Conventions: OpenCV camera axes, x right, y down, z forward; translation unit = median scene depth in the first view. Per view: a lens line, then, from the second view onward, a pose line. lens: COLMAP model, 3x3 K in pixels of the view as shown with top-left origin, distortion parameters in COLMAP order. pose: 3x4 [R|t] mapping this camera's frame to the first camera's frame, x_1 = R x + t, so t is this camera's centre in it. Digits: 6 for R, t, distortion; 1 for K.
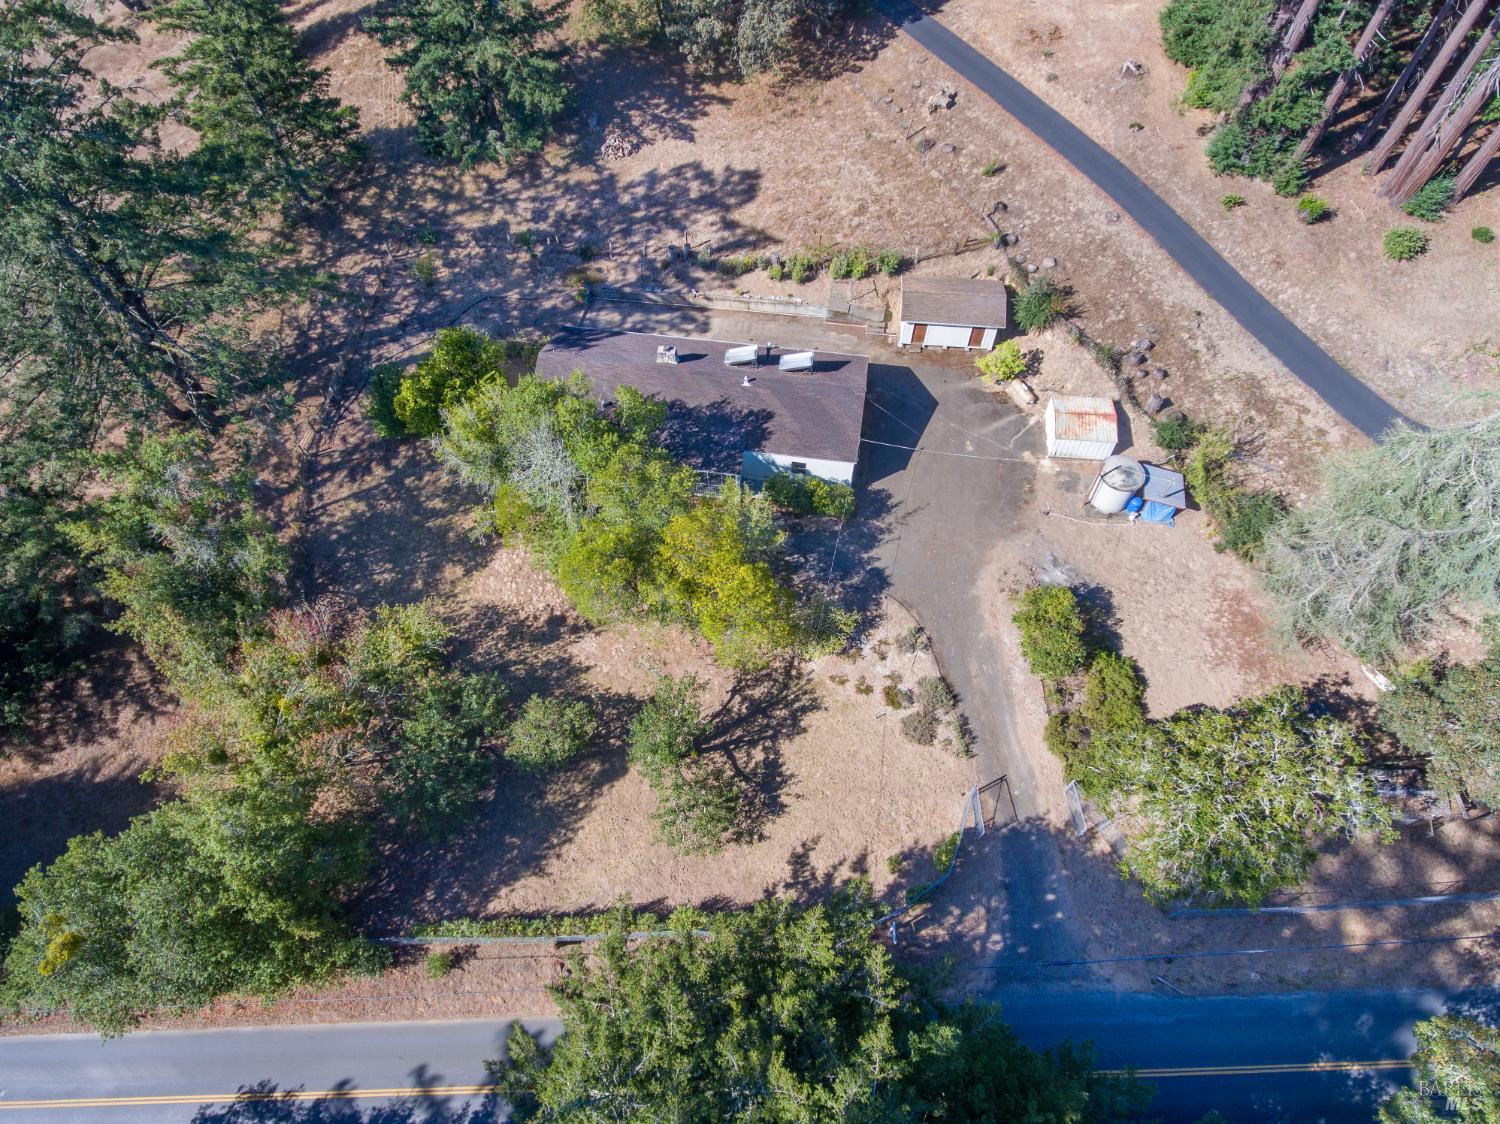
lens RADIAL K [[888.2, 0, 755.6], [0, 888.2, 568.7], [0, 0, 1]] dist [-0.006628, 0.001774]
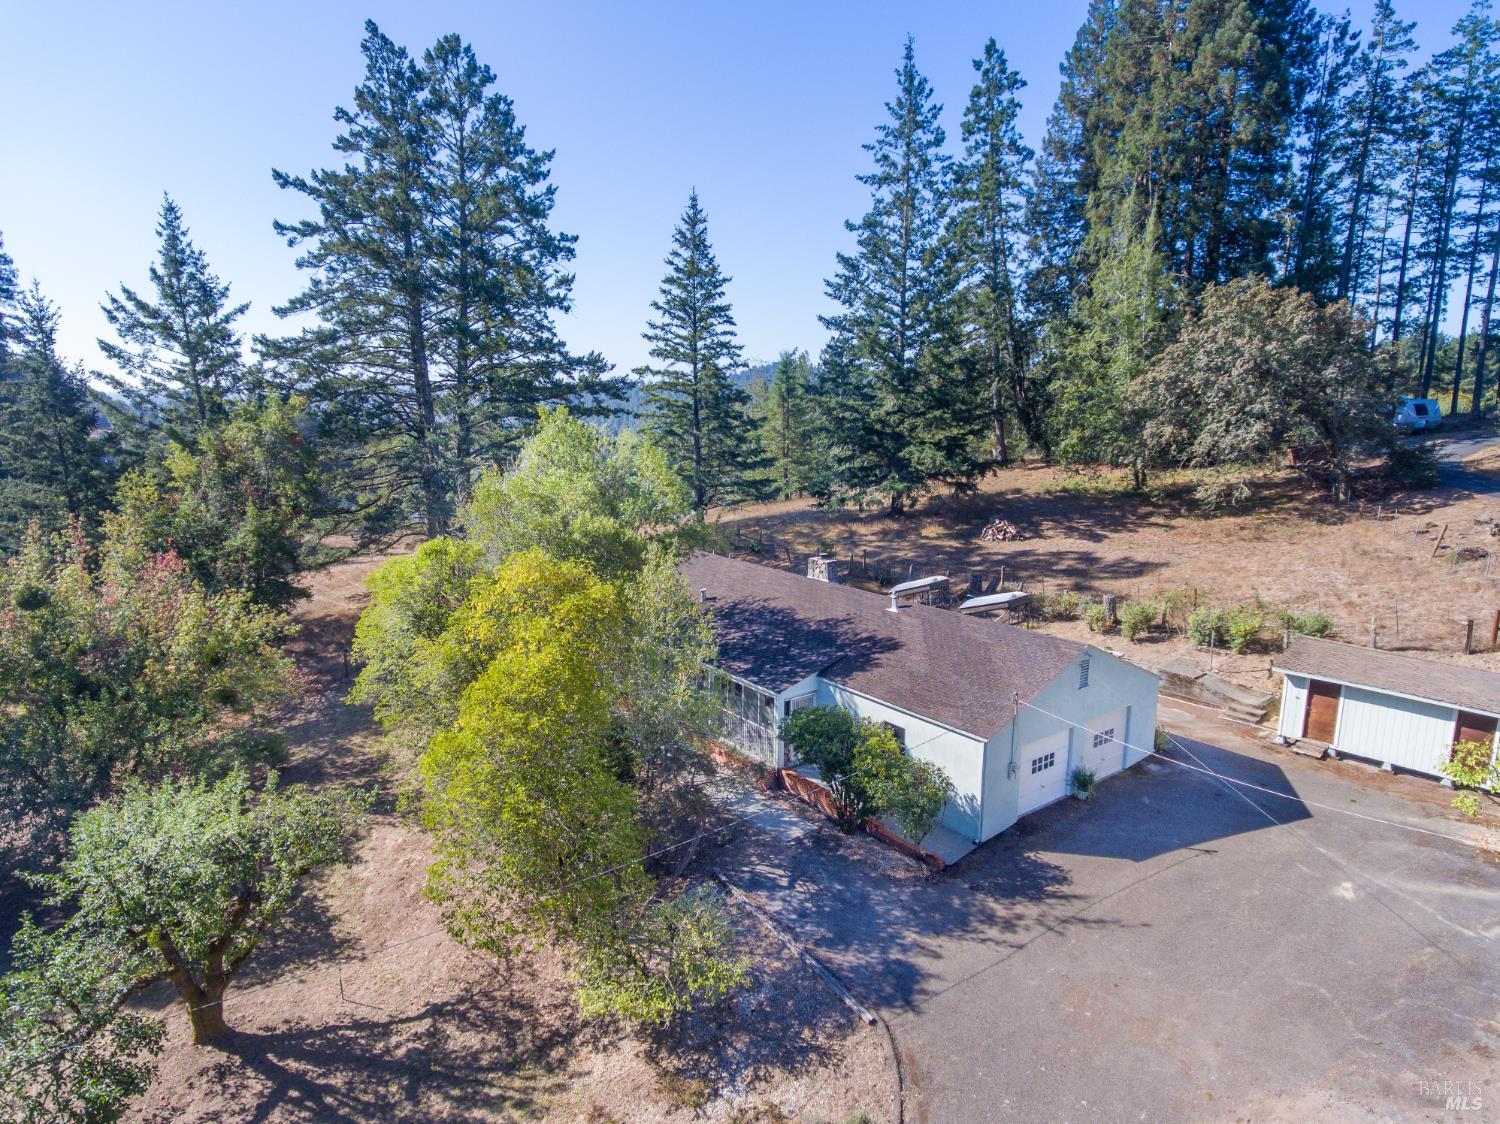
lens RADIAL K [[888.2, 0, 740.9], [0, 888.2, 565.2], [0, 0, 1]] dist [-0.006628, 0.001774]
pose [[0.708181, 0.137458, -0.692521, 0.298441], [-0.599336, 0.635511, -0.486746, 0.108746], [0.373197, 0.759757, 0.532441, 0.600599]]
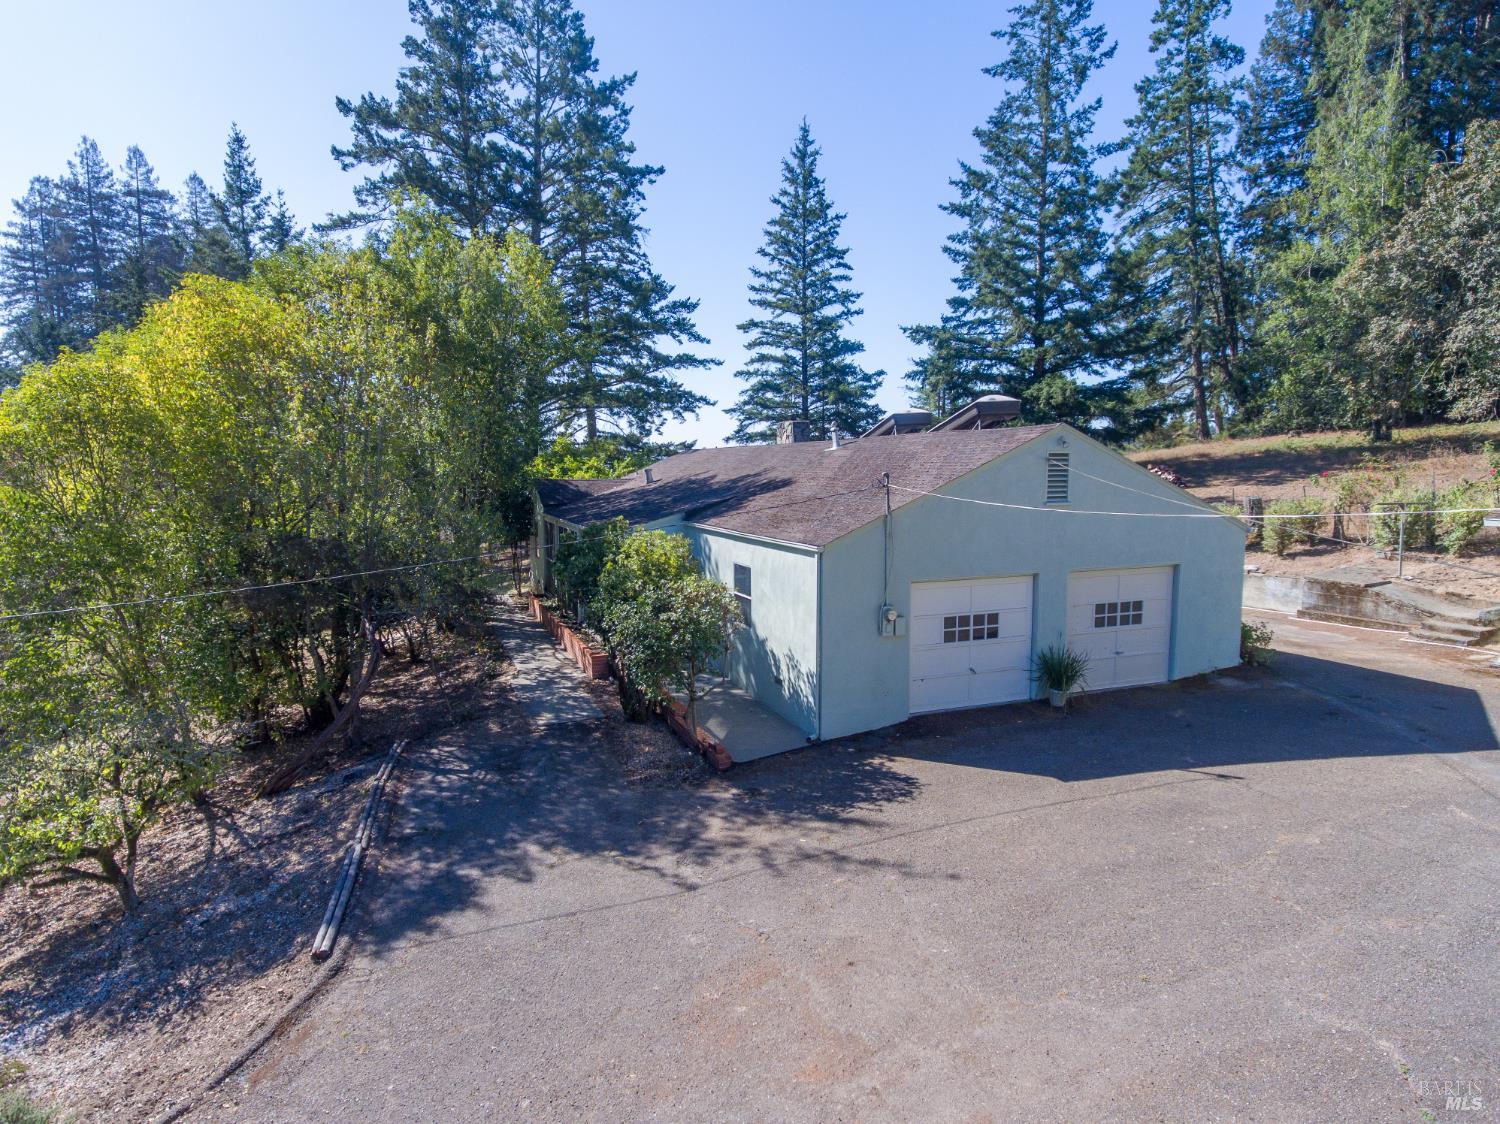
lens RADIAL K [[888.2, 0, 740.9], [0, 888.2, 569.0], [0, 0, 1]] dist [-0.006628, 0.001774]
pose [[0.490144, 0.102283, -0.865619, 0.296471], [-0.736707, 0.579379, -0.348689, -0.010528], [0.465856, 0.808615, 0.359332, 0.838199]]
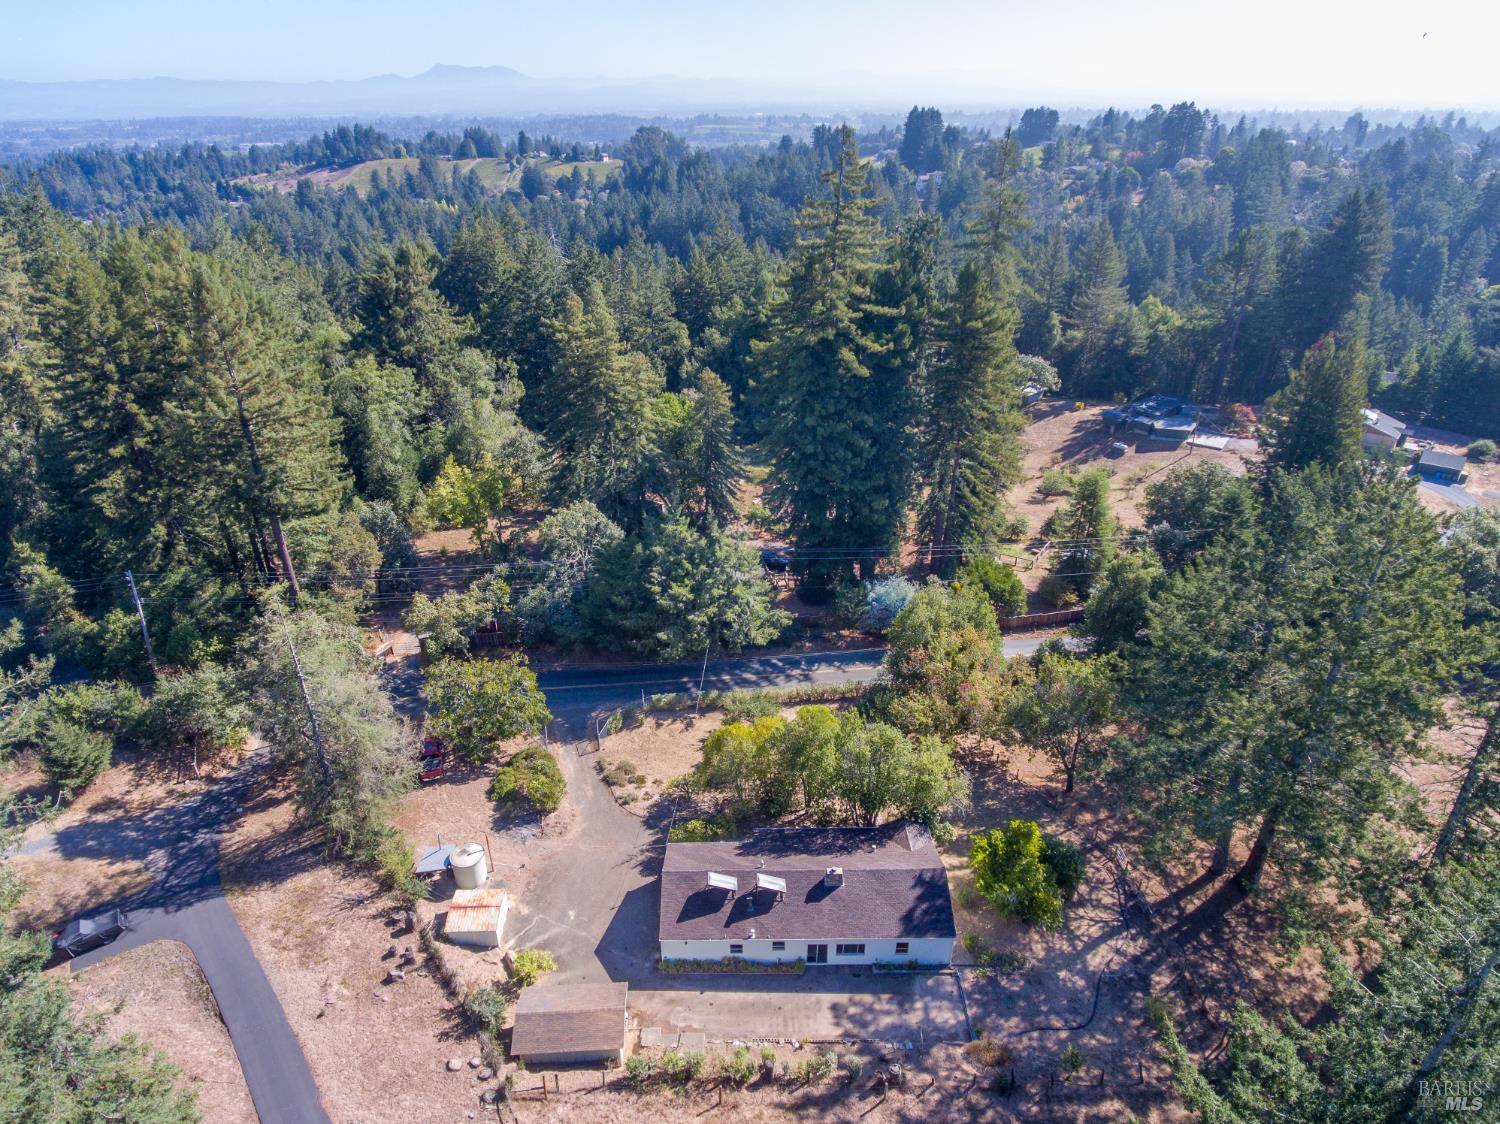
lens RADIAL K [[888.2, 0, 733.9], [0, 888.2, 564.6], [0, 0, 1]] dist [-0.006628, 0.001774]
pose [[-0.987261, 0.093202, -0.128954, 0.140046], [-0.122388, 0.073051, 0.989790, -1.353304], [0.101670, 0.992964, -0.060714, 0.630436]]
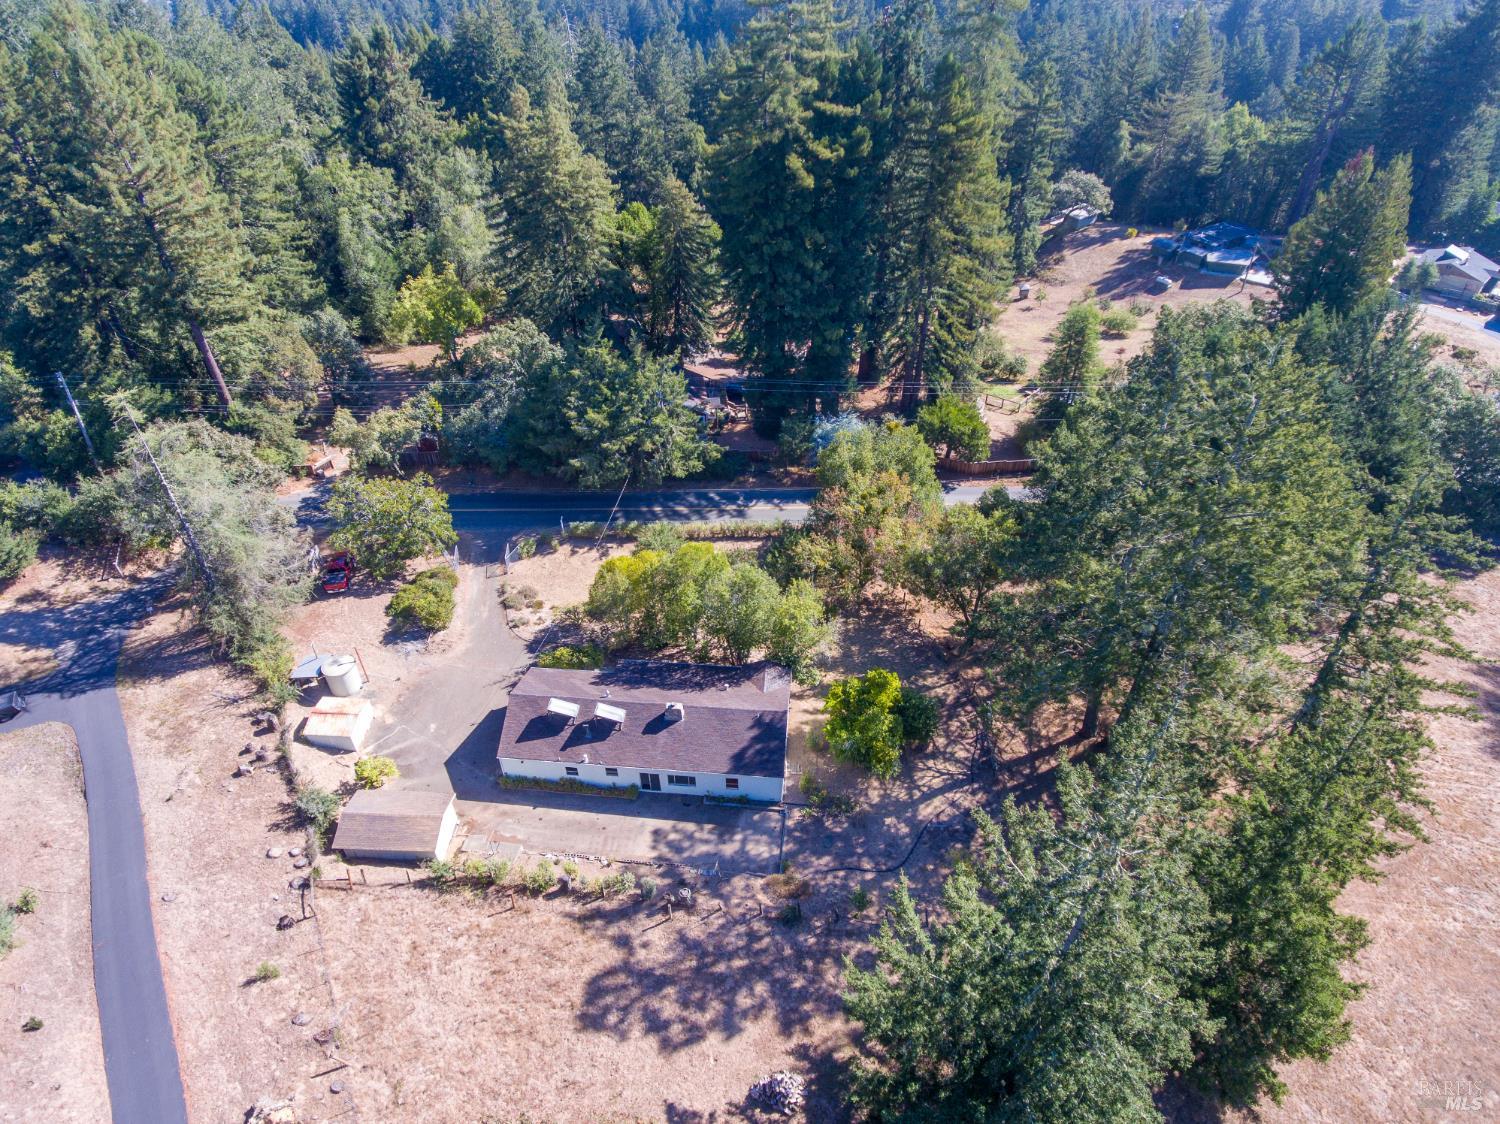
lens RADIAL K [[888.2, 0, 733.5], [0, 888.2, 567.7], [0, 0, 1]] dist [-0.006628, 0.001774]
pose [[-0.997948, 0.056231, -0.030621, -0.142449], [-0.037404, -0.123832, 0.991598, -1.329659], [0.051967, 0.990709, 0.125681, 0.647781]]
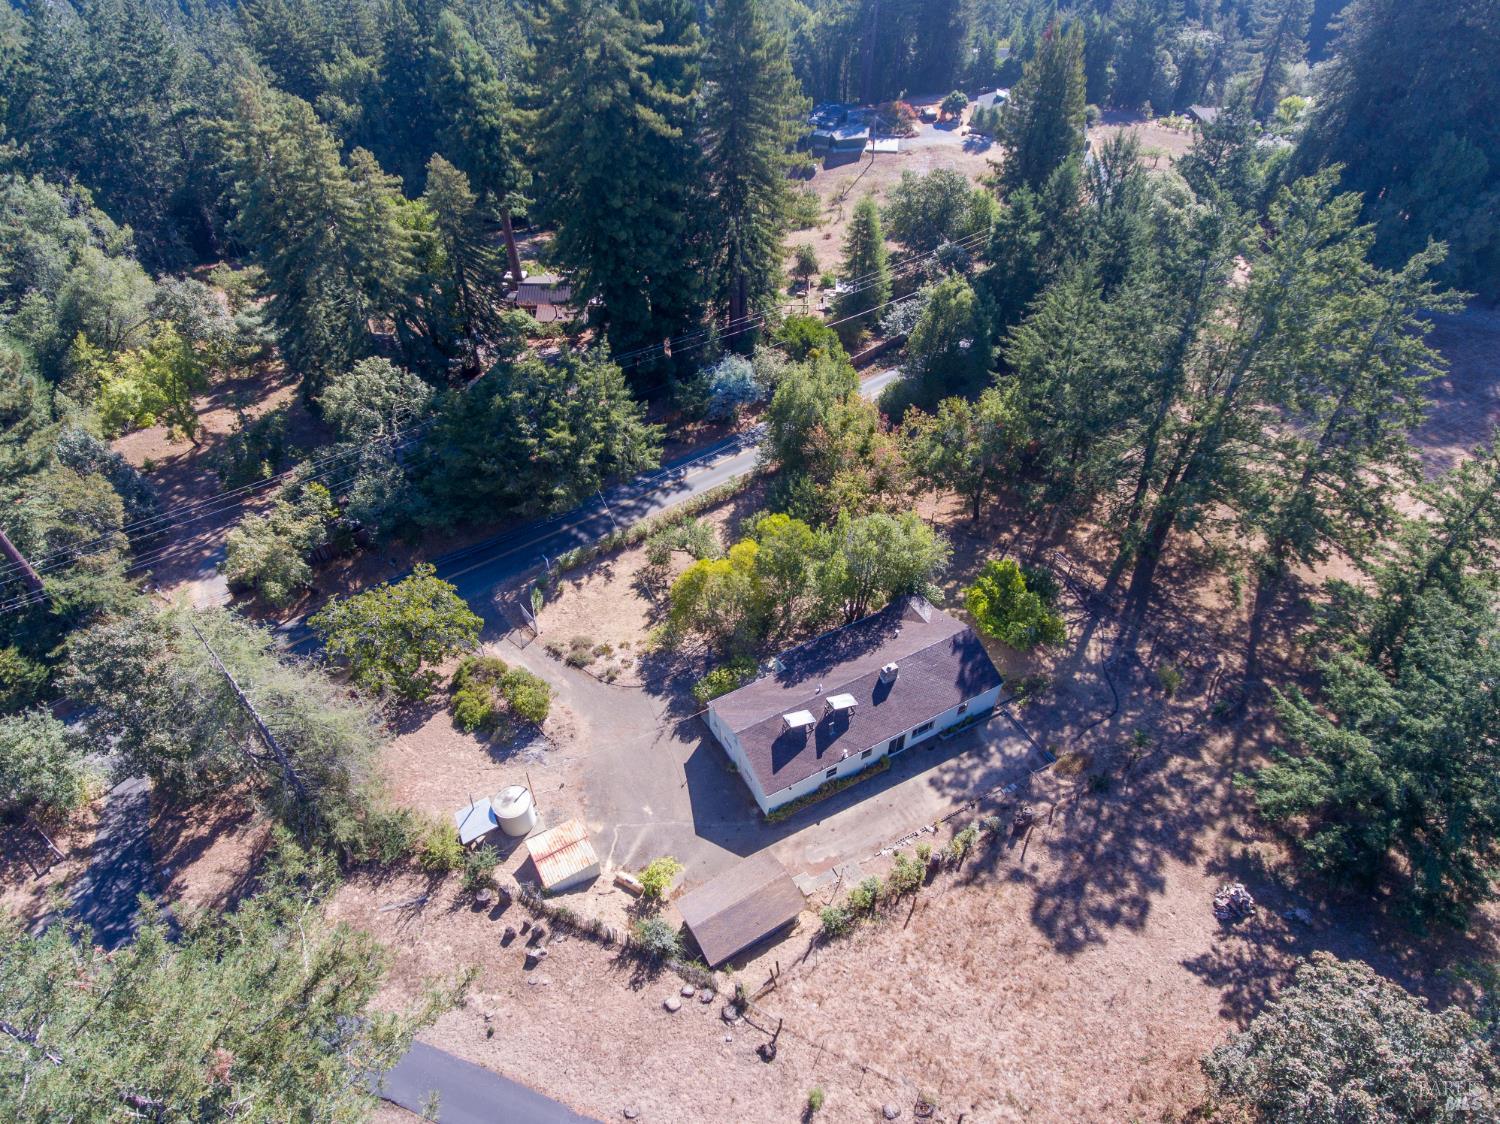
lens RADIAL K [[888.2, 0, 737.2], [0, 888.2, 563.8], [0, 0, 1]] dist [-0.006628, 0.001774]
pose [[-0.796809, 0.430664, -0.423820, 0.487735], [-0.502309, -0.082280, 0.860765, -1.110169], [0.335829, 0.898754, 0.281888, 0.452110]]
